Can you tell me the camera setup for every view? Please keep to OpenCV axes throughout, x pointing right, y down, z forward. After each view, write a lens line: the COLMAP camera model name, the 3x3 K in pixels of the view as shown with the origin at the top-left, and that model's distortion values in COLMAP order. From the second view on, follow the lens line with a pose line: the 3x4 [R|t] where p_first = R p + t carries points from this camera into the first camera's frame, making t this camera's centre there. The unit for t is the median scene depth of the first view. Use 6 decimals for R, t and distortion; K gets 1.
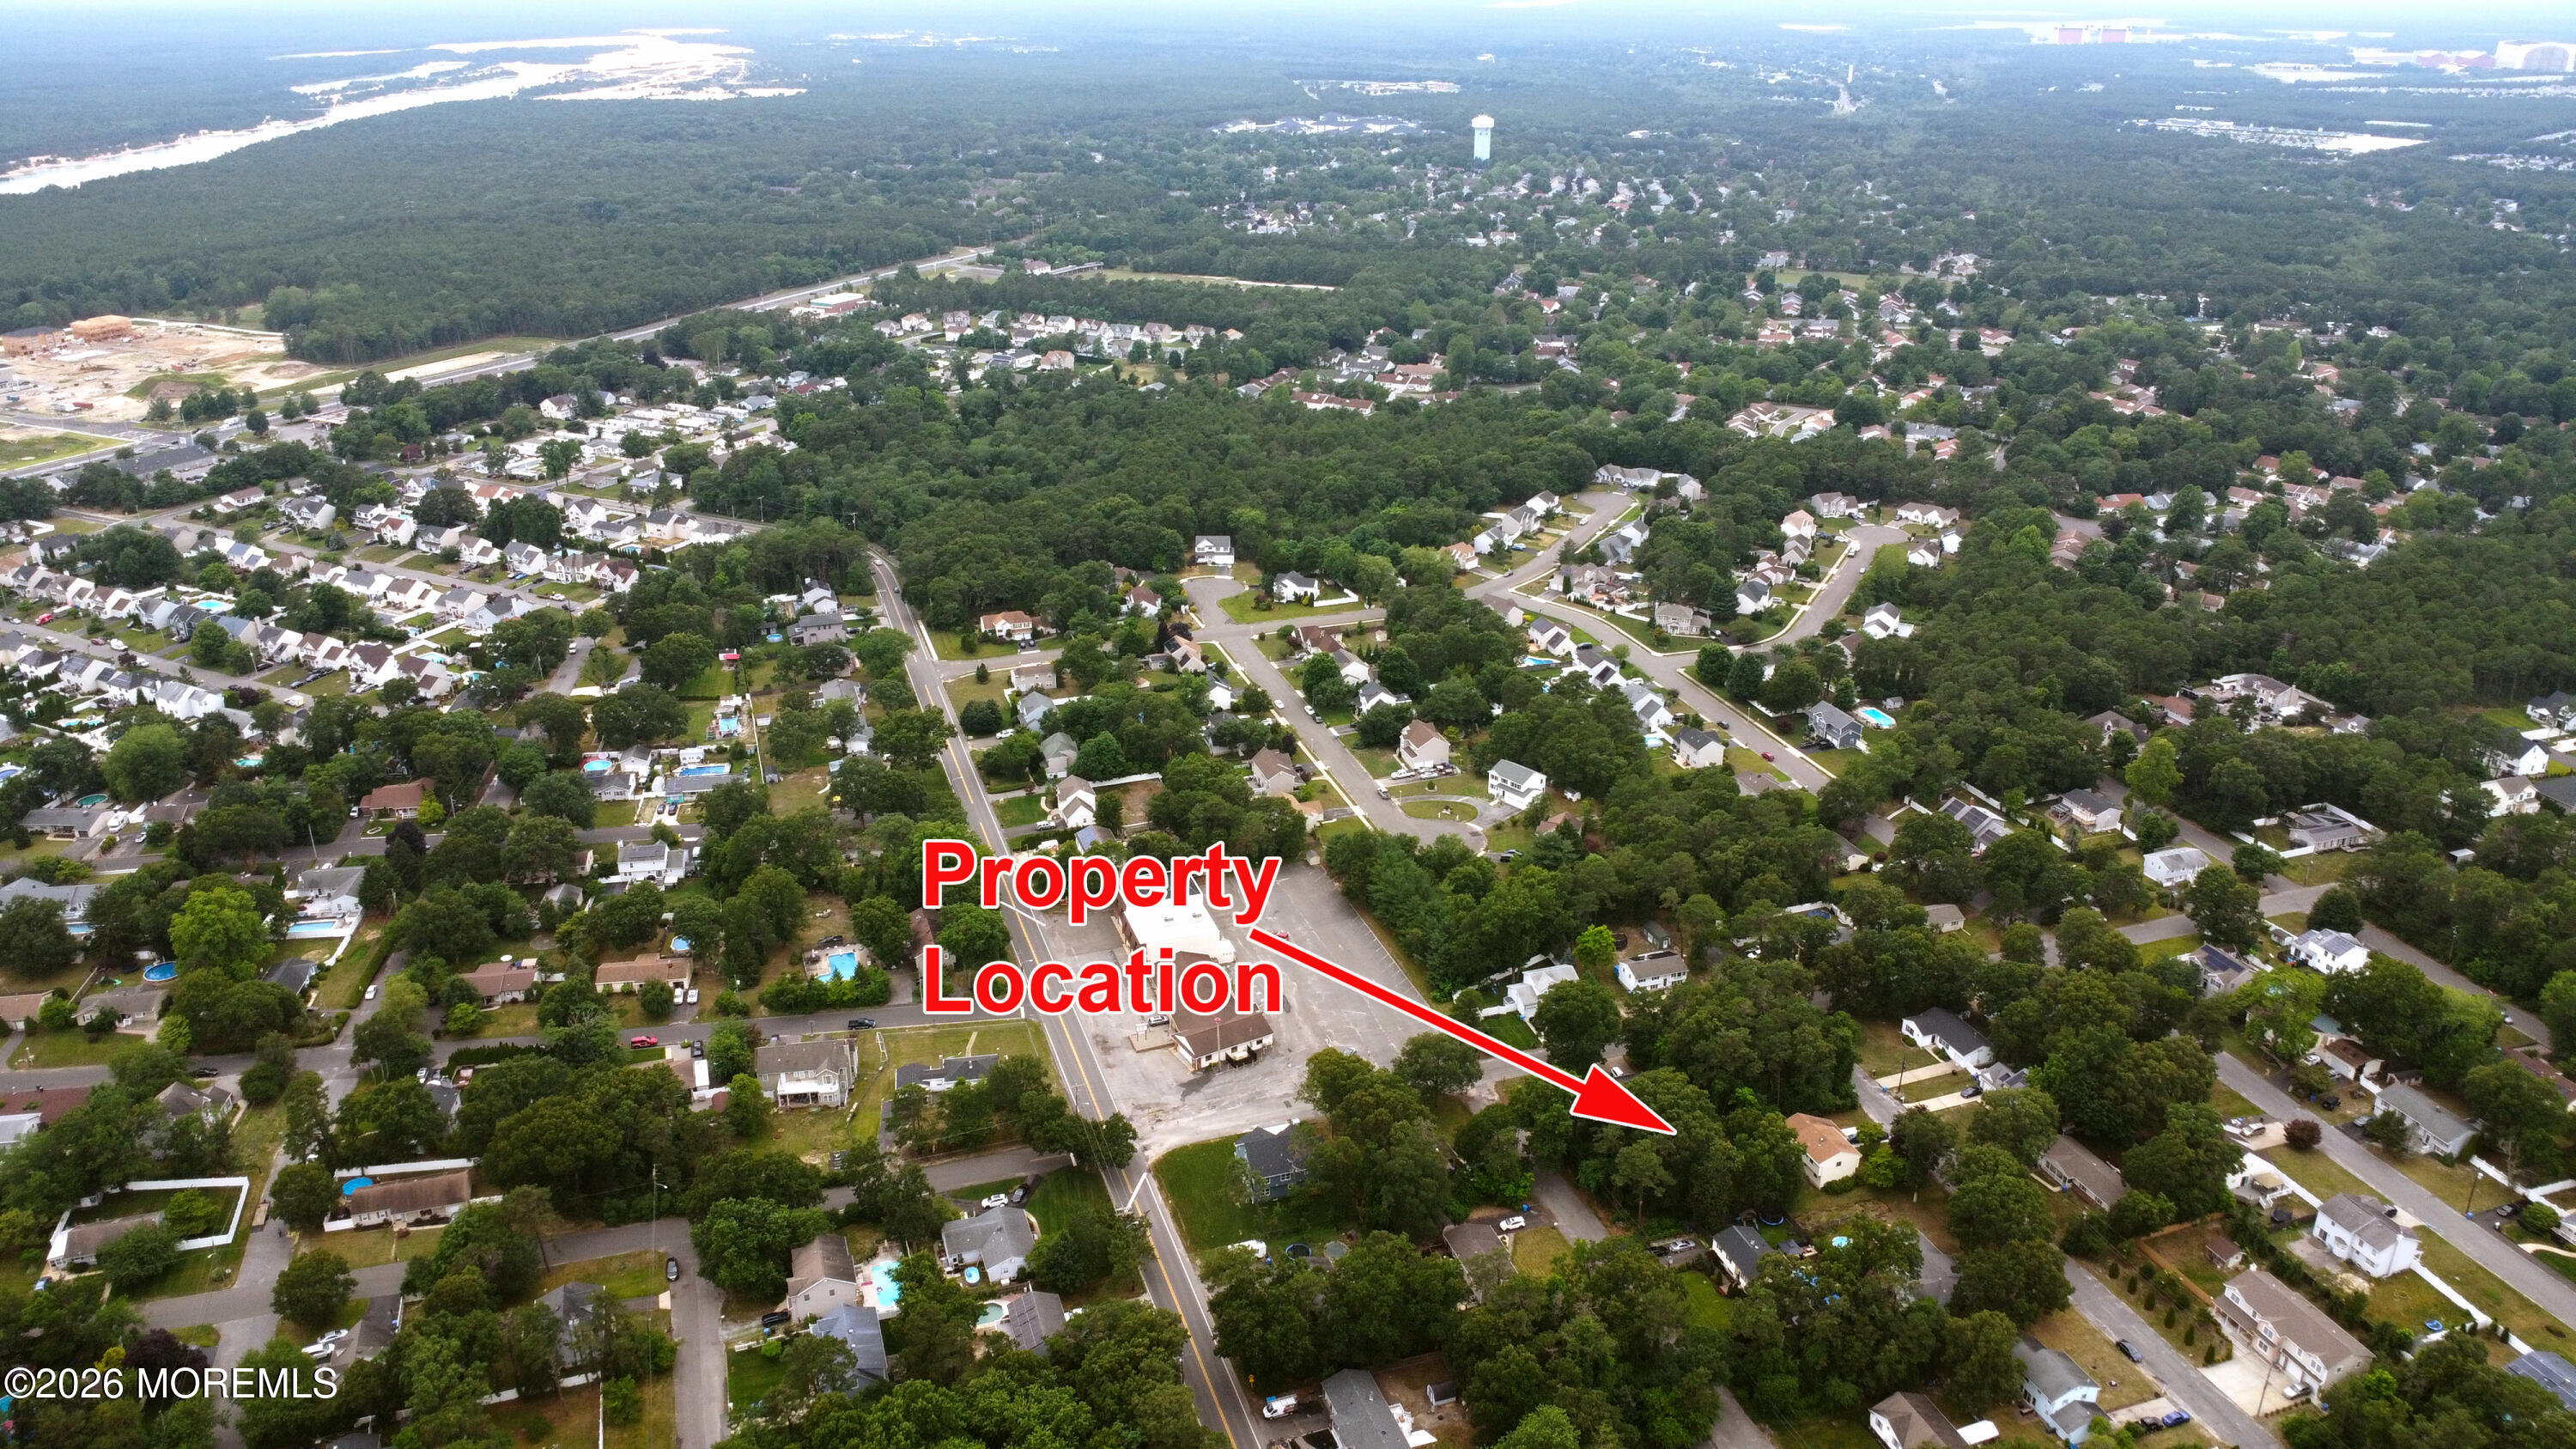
lens RADIAL K [[1855.0, 0, 1291.4], [0, 1855.0, 718.5], [0, 0, 1]] dist [-0.024991, -0.014517]
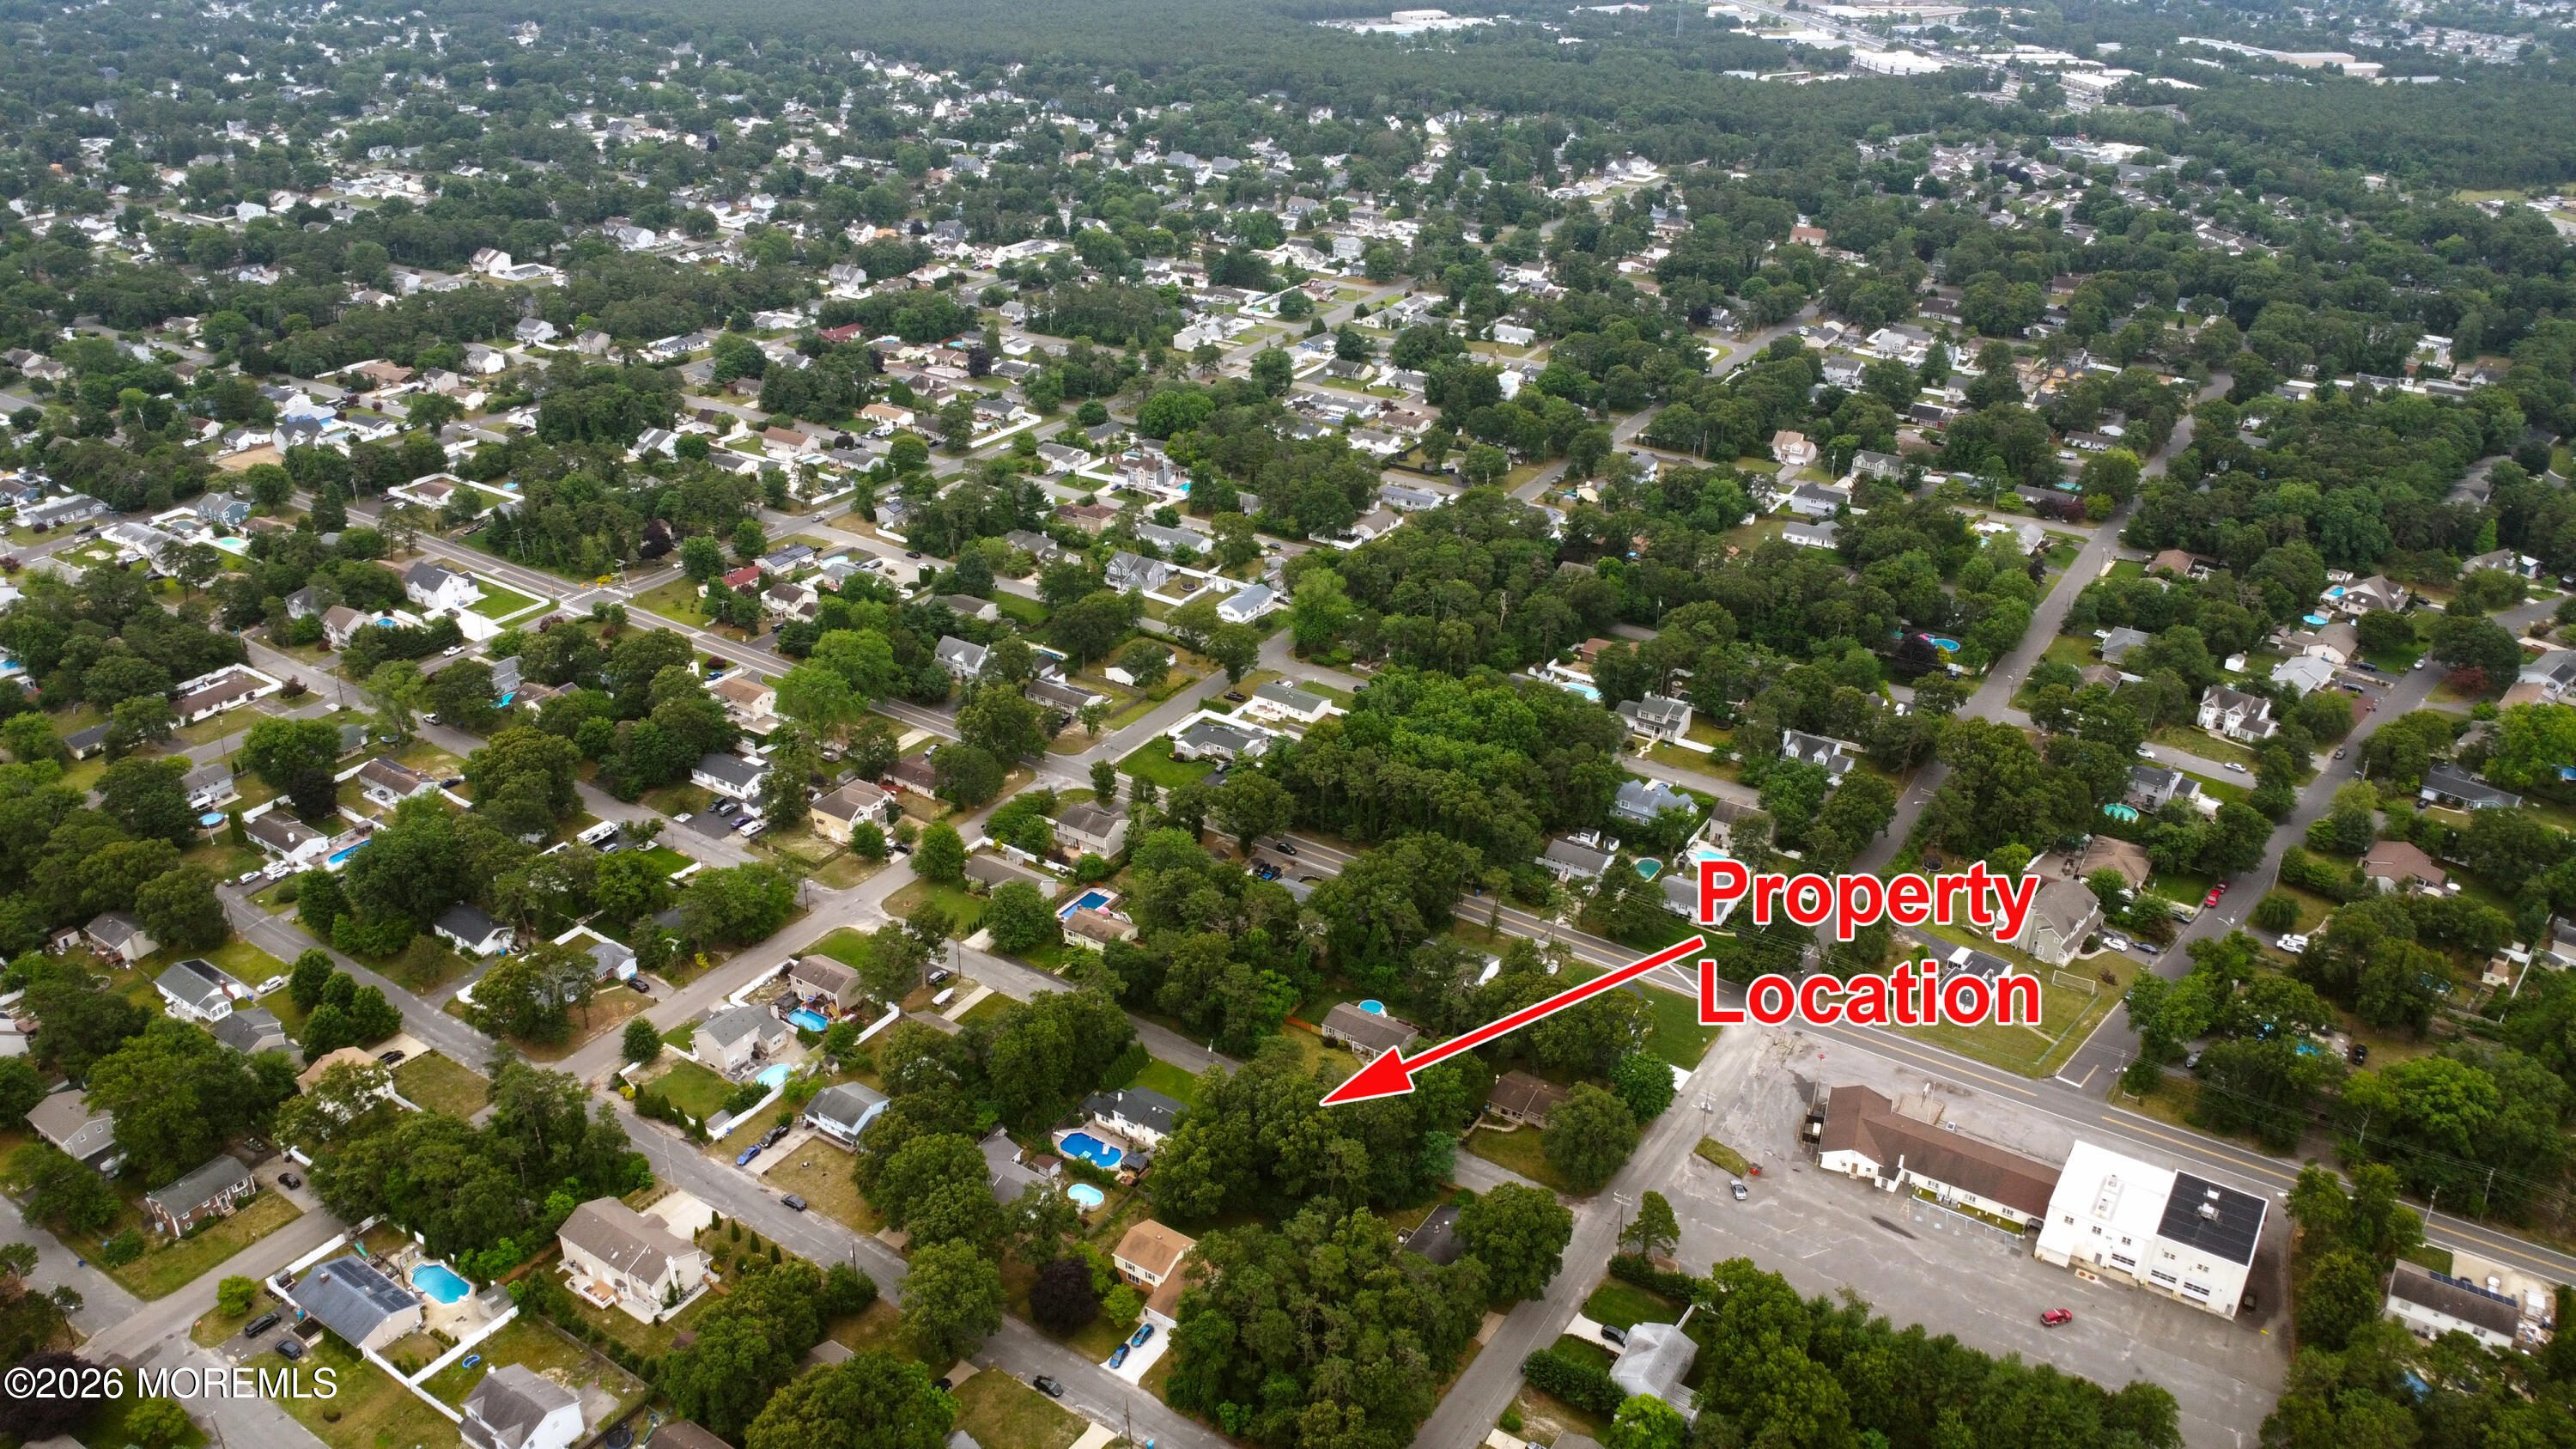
lens RADIAL K [[1855.0, 0, 1291.4], [0, 1855.0, 718.5], [0, 0, 1]] dist [-0.024991, -0.014517]
pose [[-0.785165, 0.280374, -0.552183, 0.430133], [-0.233005, 0.692379, 0.682877, -0.347498], [0.573781, 0.664832, -0.478303, 0.871316]]
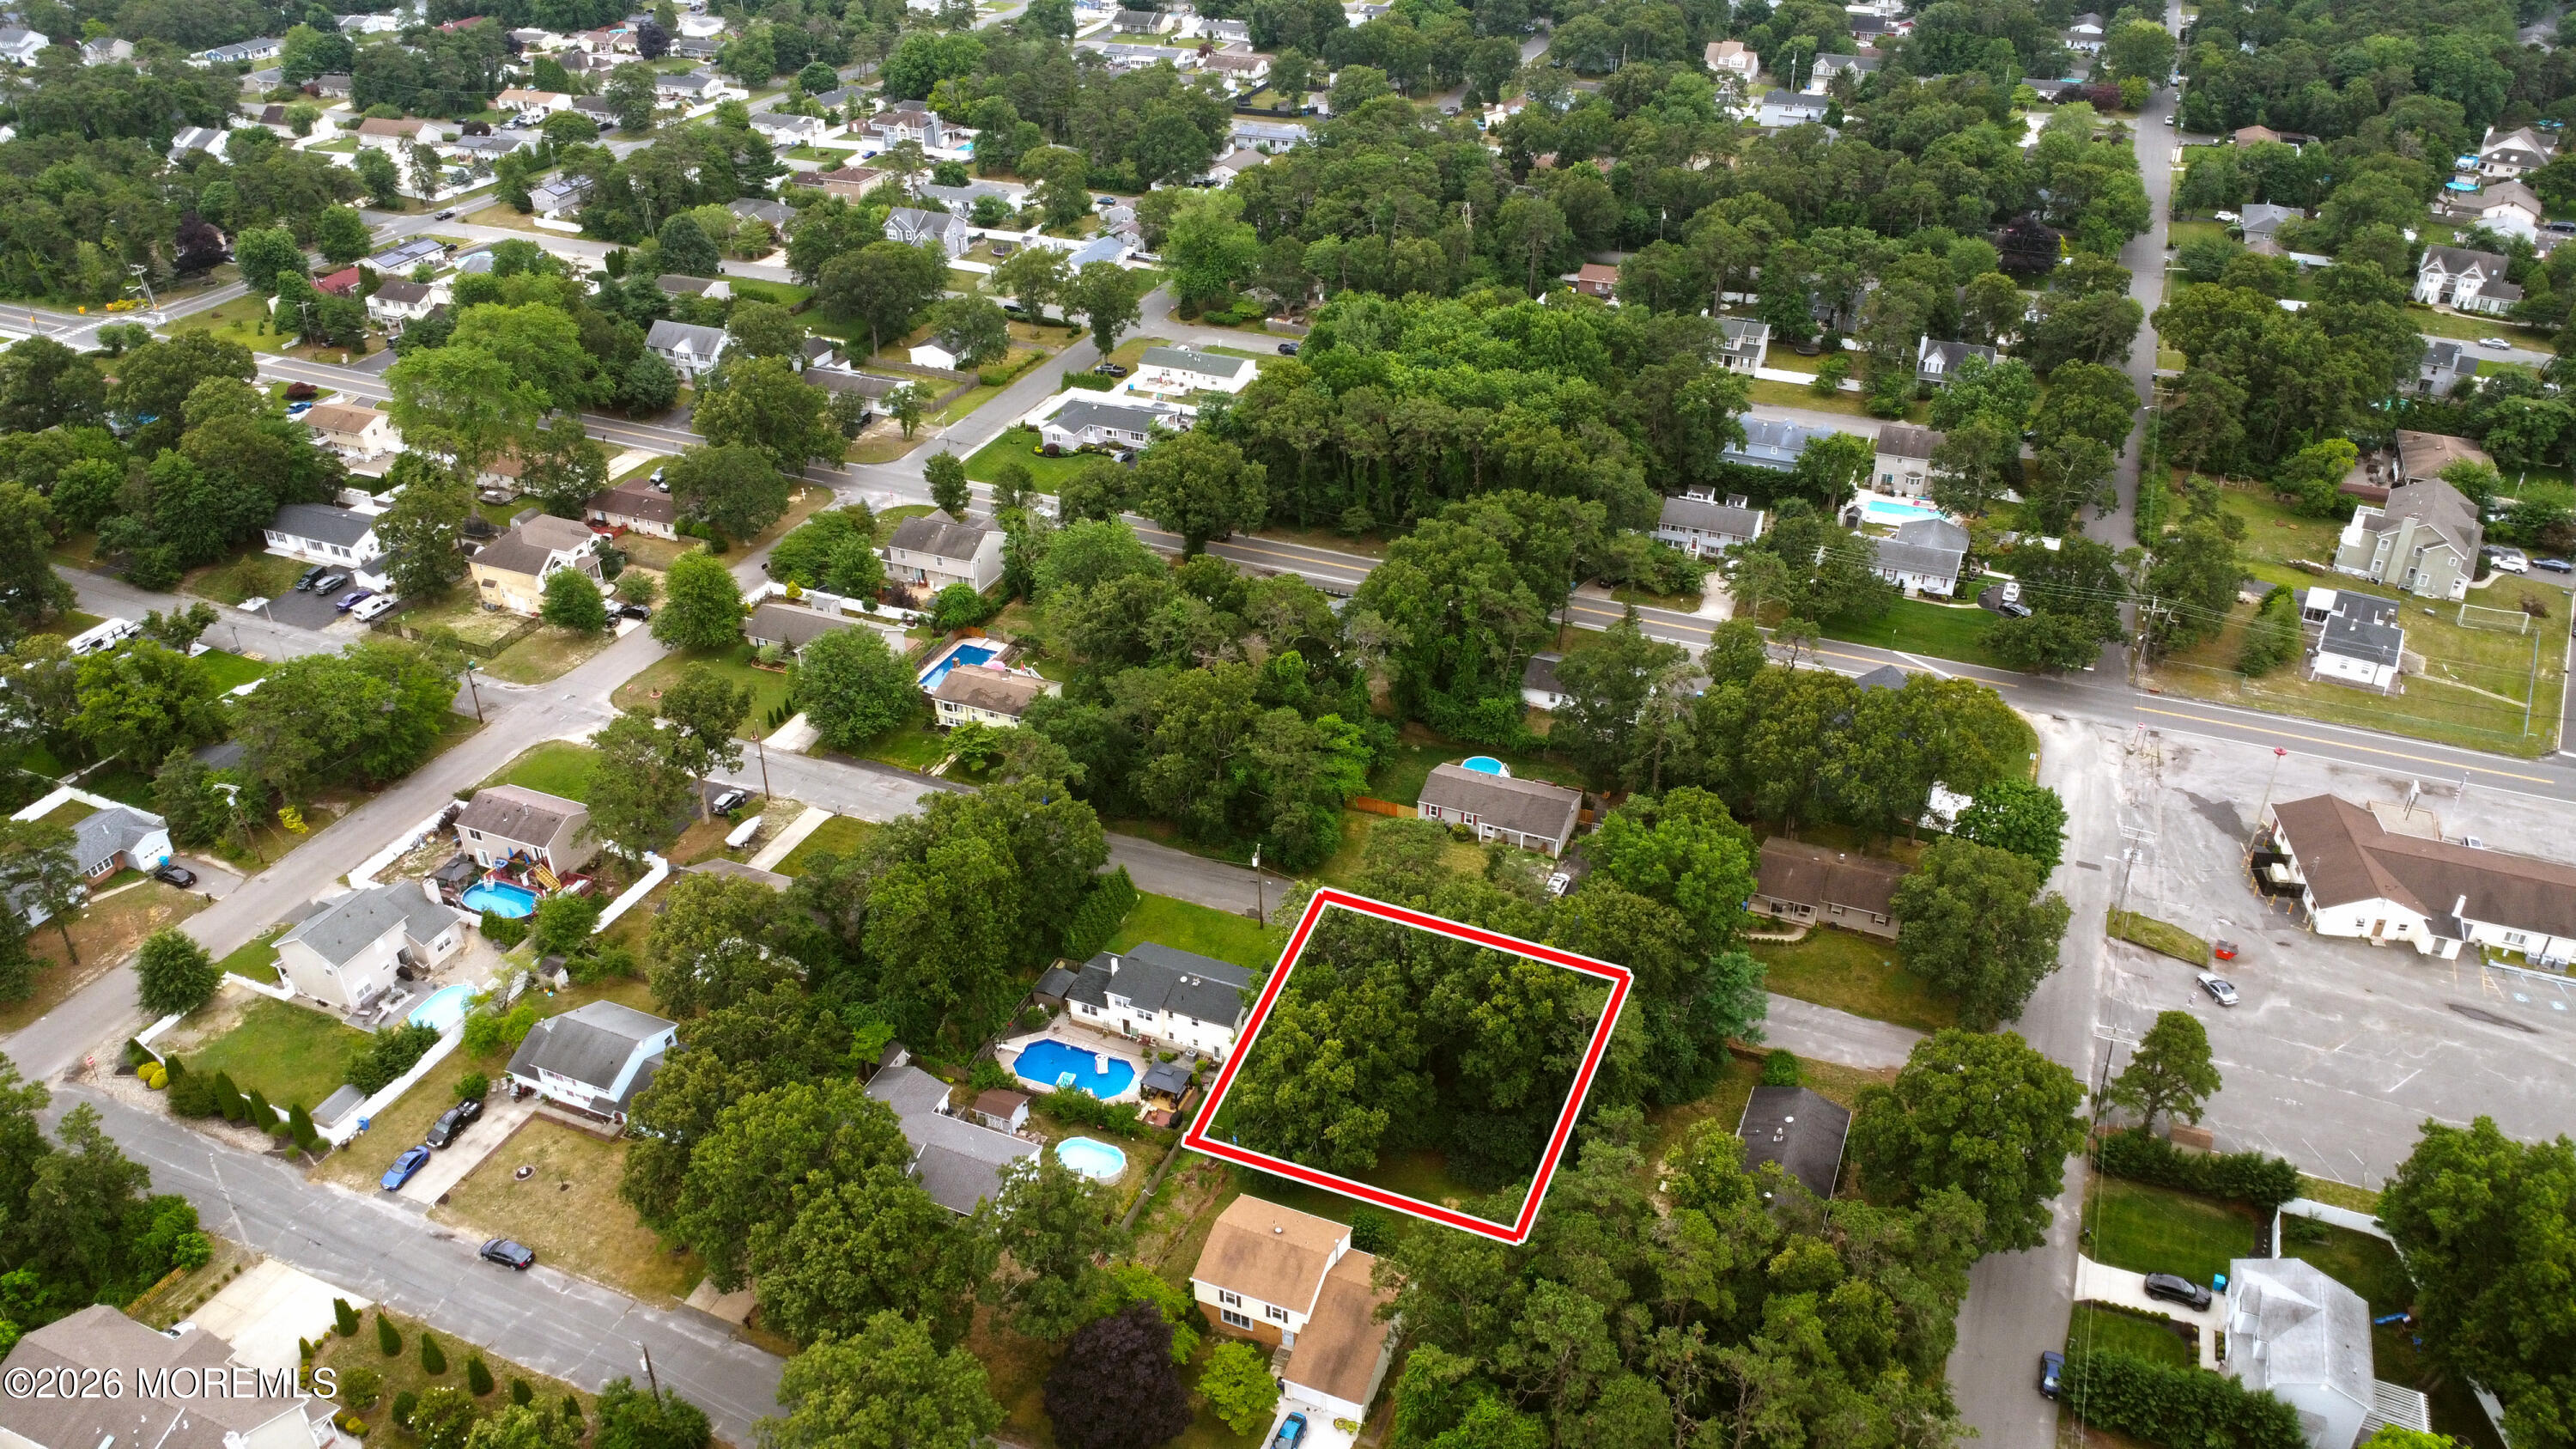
lens RADIAL K [[1855.0, 0, 1291.4], [0, 1855.0, 718.5], [0, 0, 1]] dist [-0.024991, -0.014517]
pose [[-0.664072, 0.401276, -0.630861, 0.338887], [-0.267142, 0.660729, 0.701479, -0.091793], [0.698315, 0.634362, -0.331574, 0.728829]]
